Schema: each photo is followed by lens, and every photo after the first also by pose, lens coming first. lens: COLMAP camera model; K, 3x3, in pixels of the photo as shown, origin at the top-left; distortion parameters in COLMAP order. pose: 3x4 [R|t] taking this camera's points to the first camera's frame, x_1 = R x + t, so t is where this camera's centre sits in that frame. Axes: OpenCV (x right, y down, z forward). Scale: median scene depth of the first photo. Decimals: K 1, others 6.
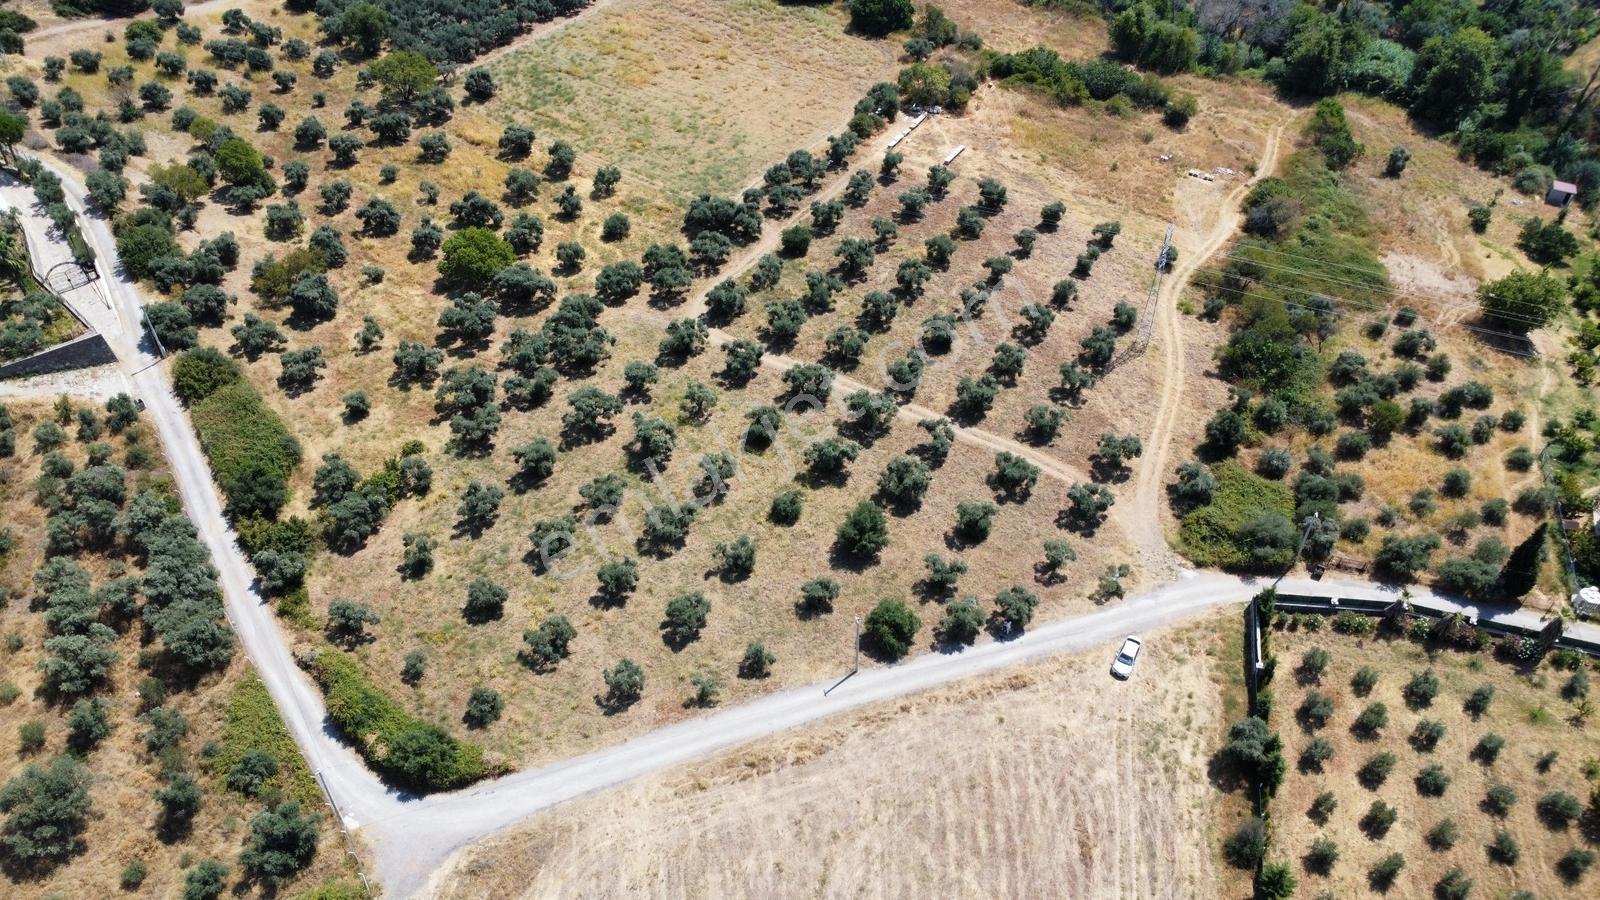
lens RADIAL K [[1151.7, 0, 797.1], [0, 1151.7, 452.0], [0, 0, 1]] dist [-0.024202, -0.013379]
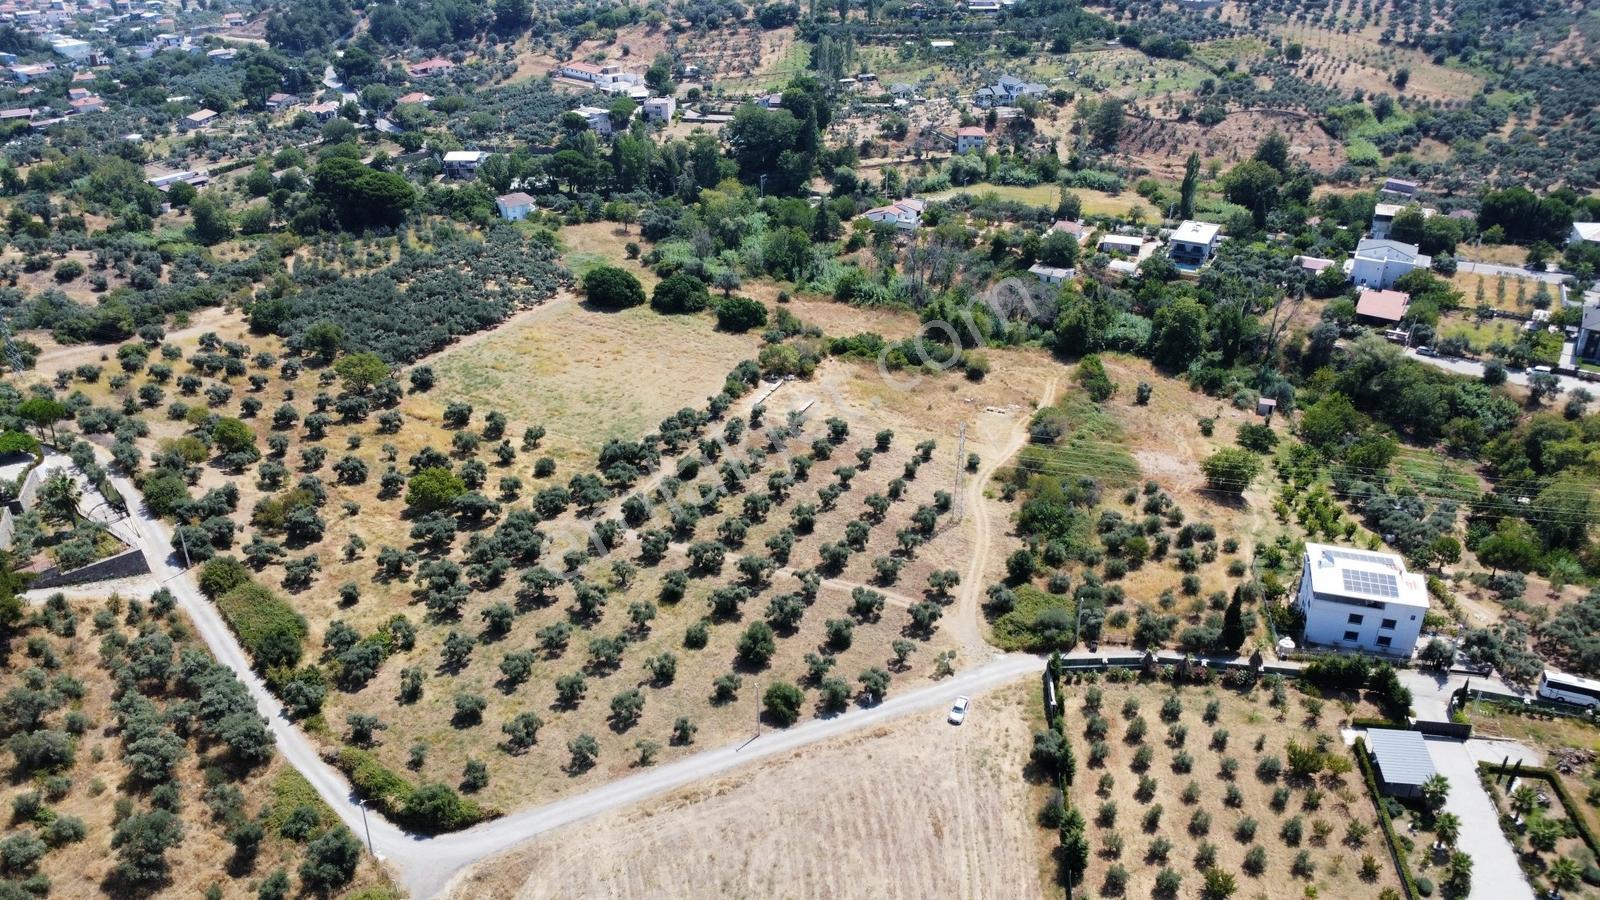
lens RADIAL K [[1151.7, 0, 798.9], [0, 1151.7, 454.0], [0, 0, 1]] dist [-0.024202, -0.013379]
pose [[0.991920, -0.059374, 0.112114, -0.027335], [0.088737, 0.956282, -0.278660, 0.216822], [-0.090667, 0.286357, 0.953823, -0.304140]]
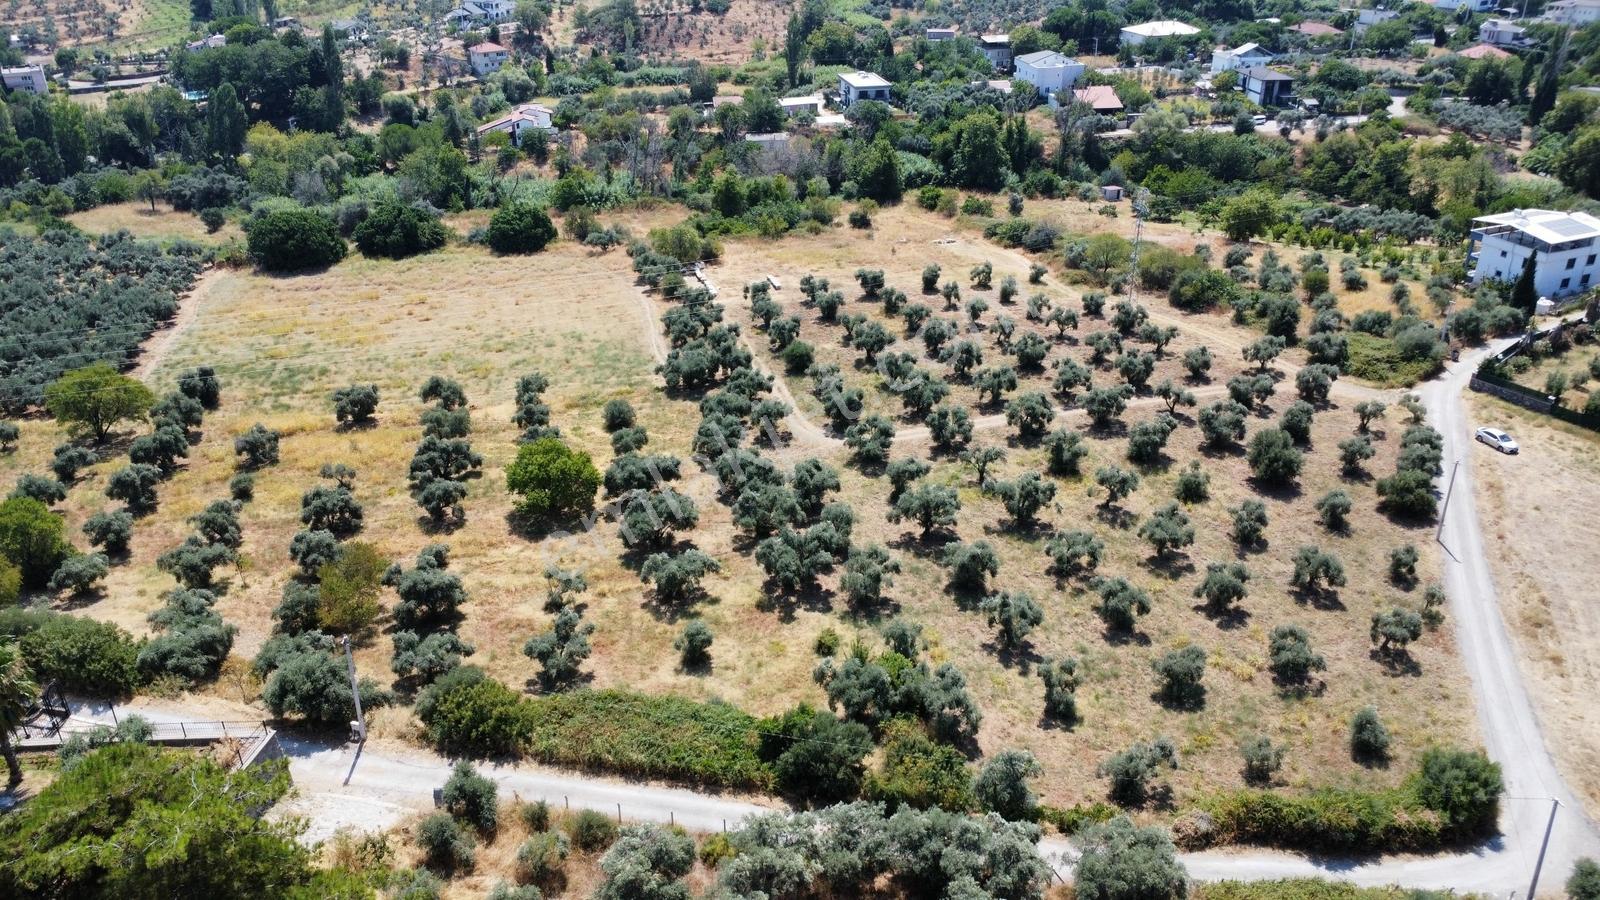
lens RADIAL K [[1151.7, 0, 796.2], [0, 1151.7, 455.6], [0, 0, 1]] dist [-0.024202, -0.013379]
pose [[0.684488, -0.338238, 0.645811, -0.760571], [0.515684, 0.850810, -0.100963, -0.038205], [-0.515312, 0.402142, 0.756792, 0.456539]]
